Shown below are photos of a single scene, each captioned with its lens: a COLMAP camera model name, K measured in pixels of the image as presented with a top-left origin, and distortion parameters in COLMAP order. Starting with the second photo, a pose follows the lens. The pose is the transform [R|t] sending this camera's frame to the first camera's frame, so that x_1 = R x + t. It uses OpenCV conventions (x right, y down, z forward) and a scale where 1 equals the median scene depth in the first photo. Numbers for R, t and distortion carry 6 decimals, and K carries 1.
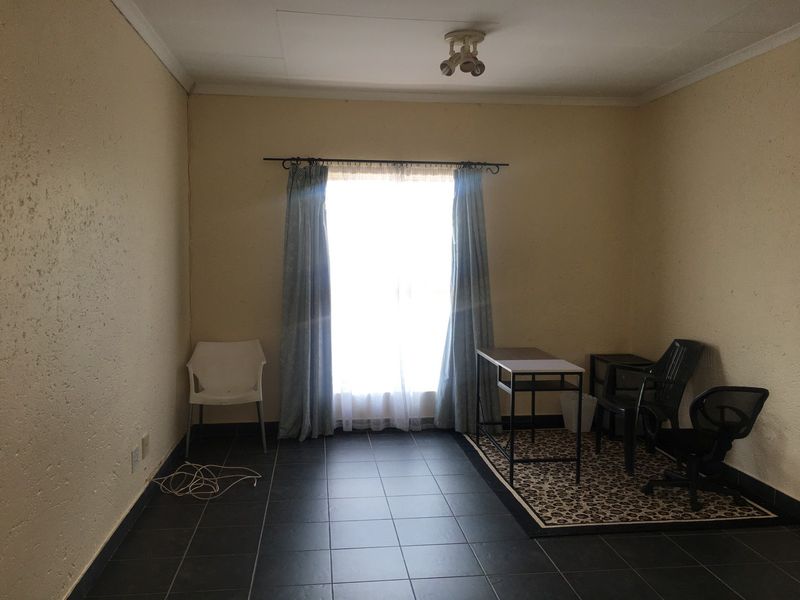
lens RADIAL K [[642.7, 0, 405.4], [0, 642.7, 303.8], [0, 0, 1]] dist [-0.009443, -0.033764]
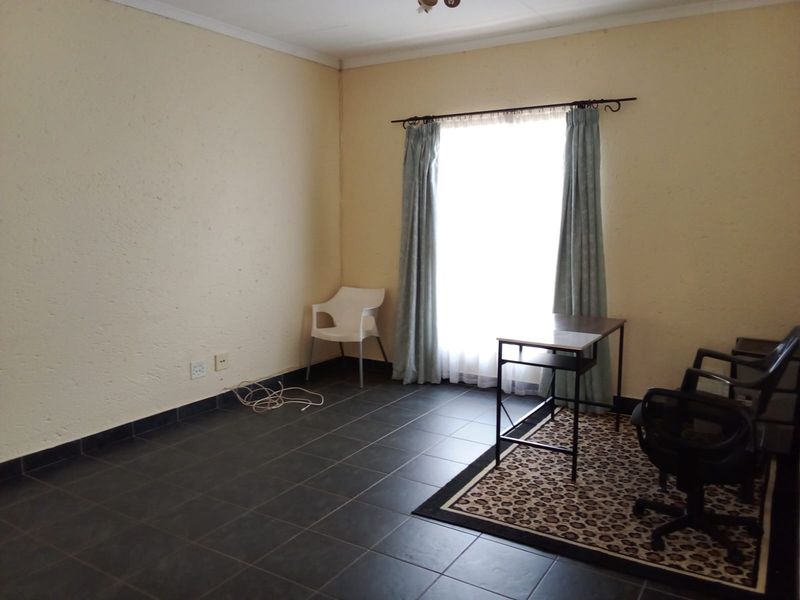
lens RADIAL K [[642.7, 0, 402.8], [0, 642.7, 292.8], [0, 0, 1]] dist [-0.009443, -0.033764]
pose [[0.772358, 0.071135, -0.631192, 0.504710], [-0.024649, 0.996317, 0.082122, -0.028706], [0.634709, -0.047869, 0.771267, 0.170376]]
